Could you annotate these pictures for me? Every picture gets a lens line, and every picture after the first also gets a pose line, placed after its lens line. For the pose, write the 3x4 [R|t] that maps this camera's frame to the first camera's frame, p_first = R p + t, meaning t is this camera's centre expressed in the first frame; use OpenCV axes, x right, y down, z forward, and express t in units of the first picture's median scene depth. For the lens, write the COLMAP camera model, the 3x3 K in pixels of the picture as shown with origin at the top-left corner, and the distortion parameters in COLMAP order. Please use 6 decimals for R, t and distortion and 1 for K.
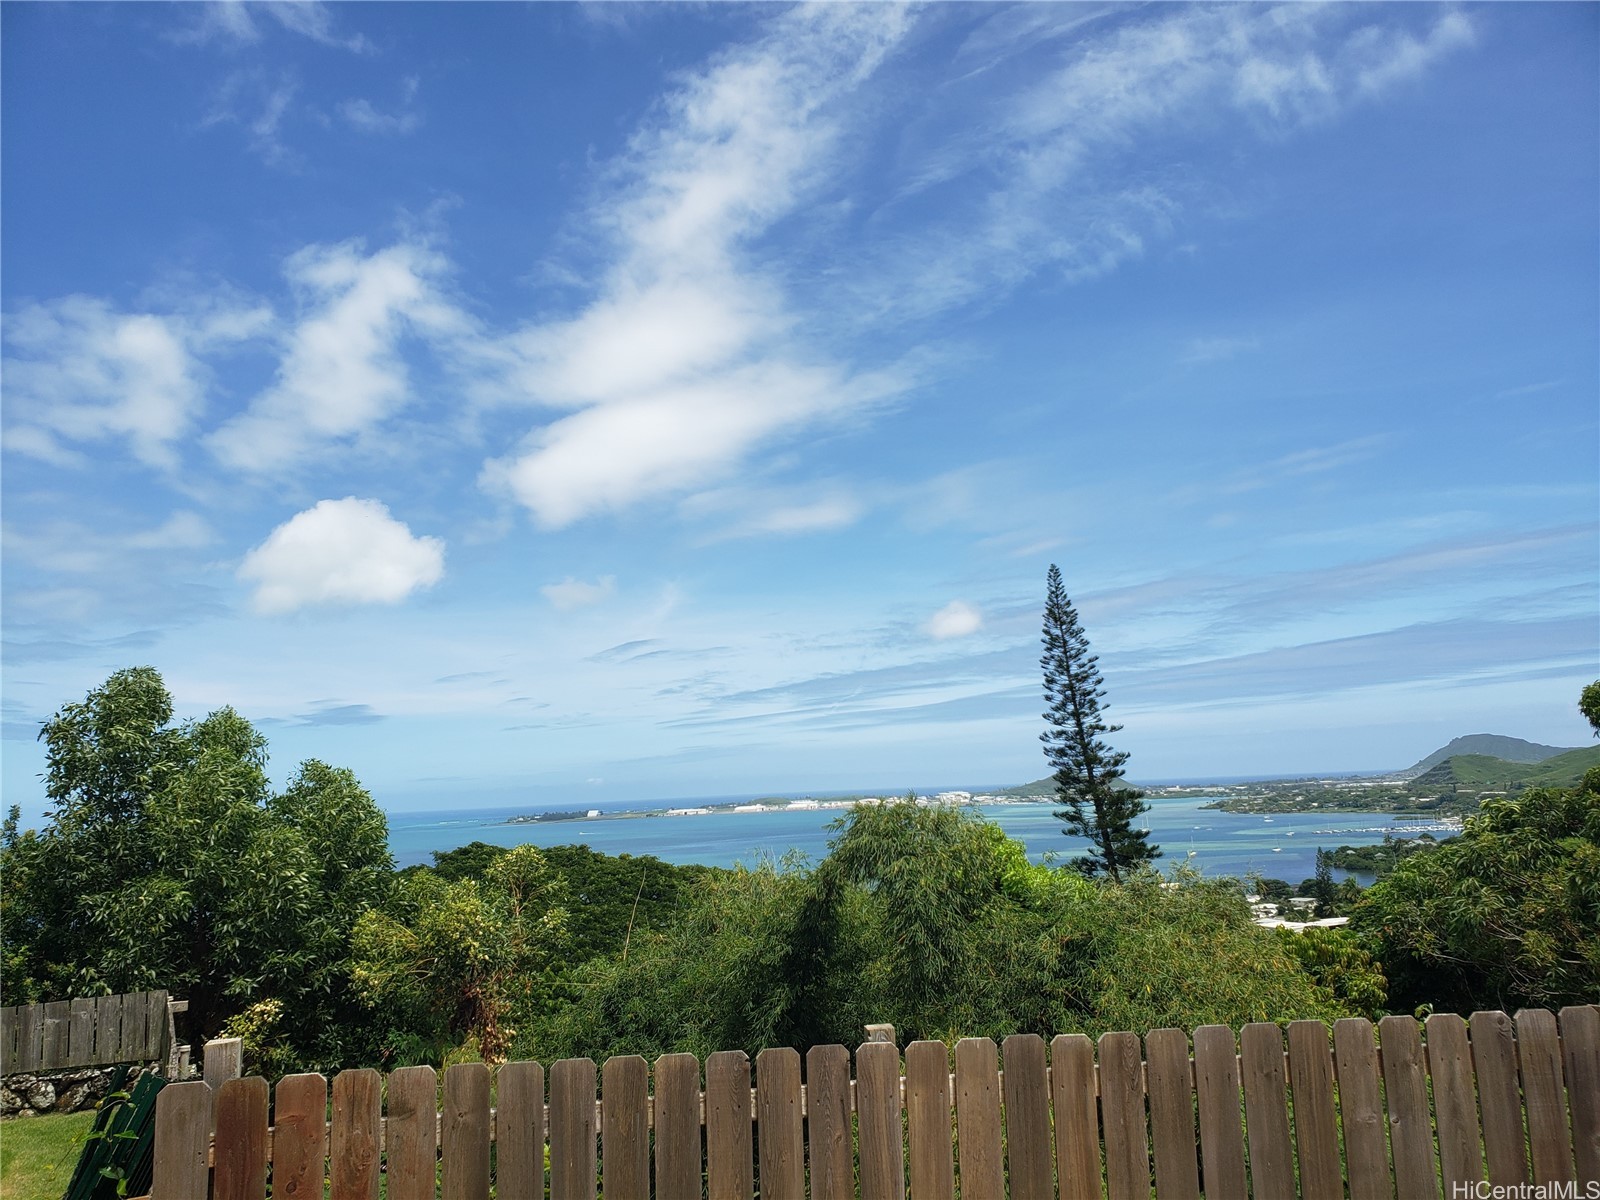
lens RADIAL K [[1247.5, 0, 798.1], [0, 1247.5, 595.6], [0, 0, 1]] dist [0.026139, 0.003813]
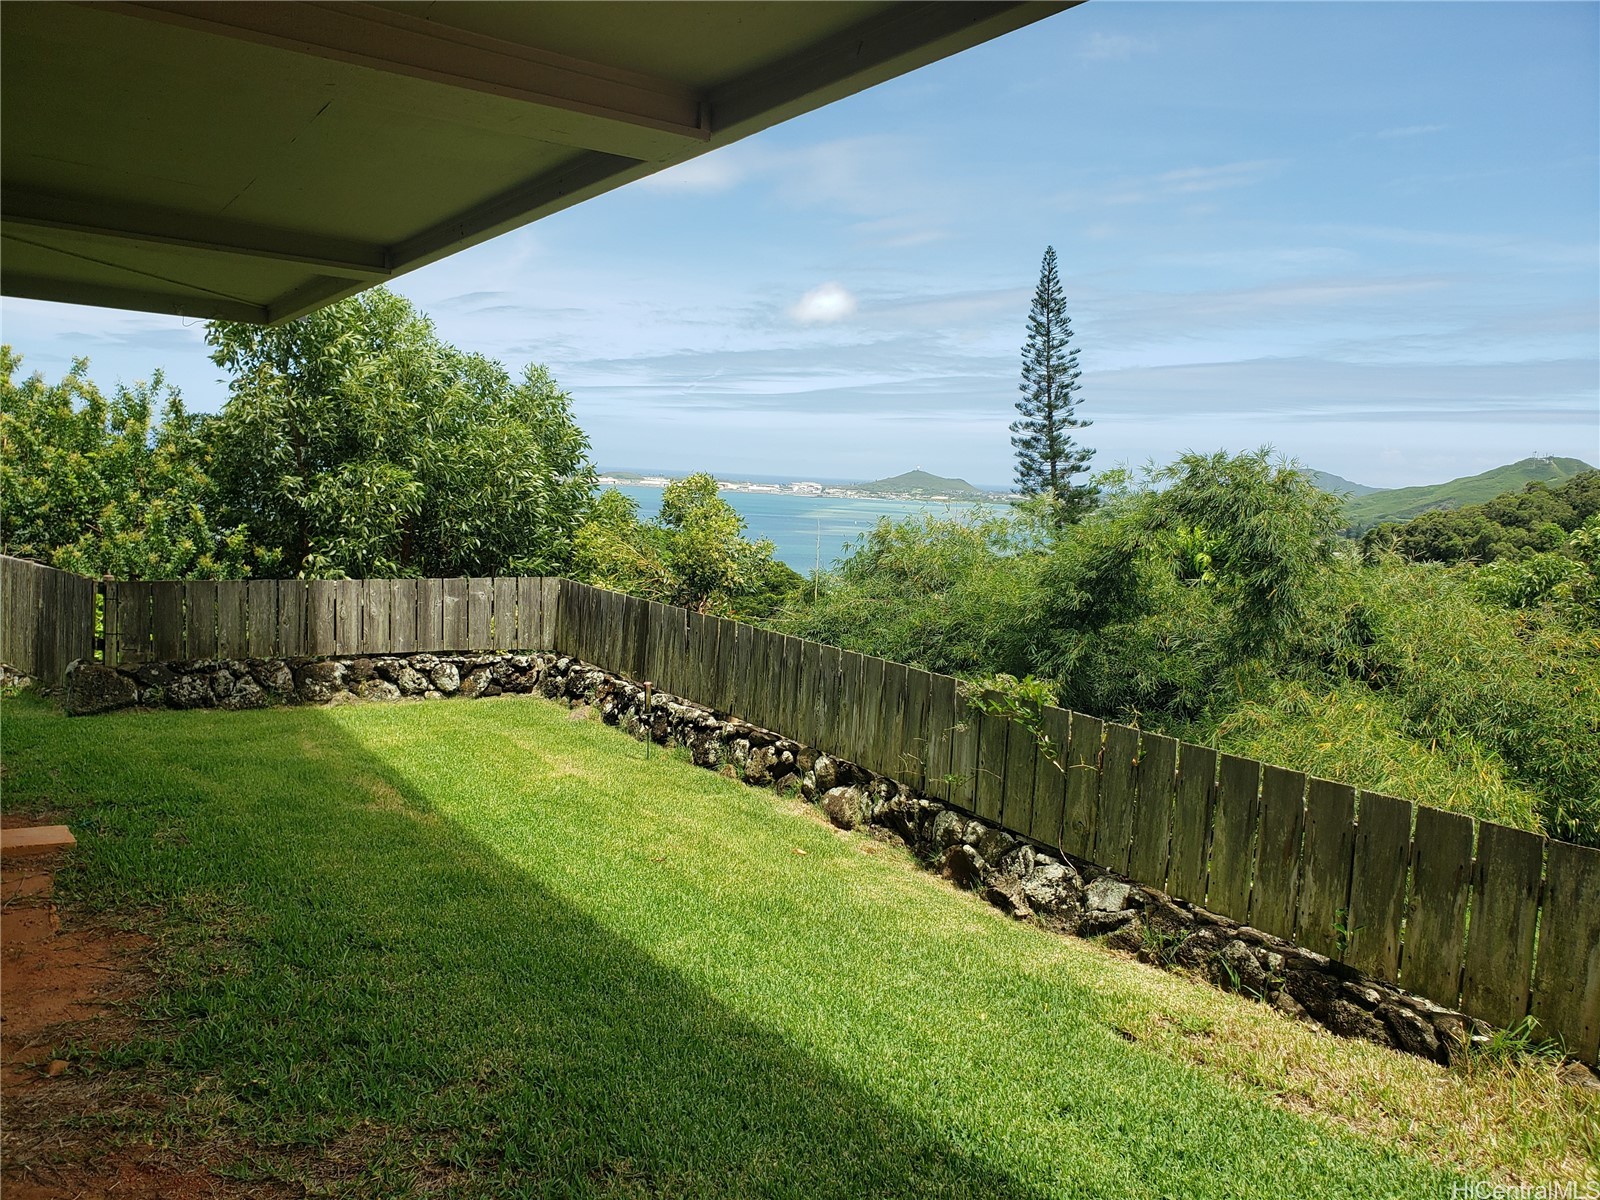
lens RADIAL K [[1247.5, 0, 790.8], [0, 1247.5, 624.1], [0, 0, 1]] dist [0.026139, 0.003813]
pose [[0.982729, 0.064864, 0.173311, -0.139957], [-0.108463, 0.960717, 0.255457, 0.029476], [-0.149933, -0.269843, 0.951160, 0.037765]]
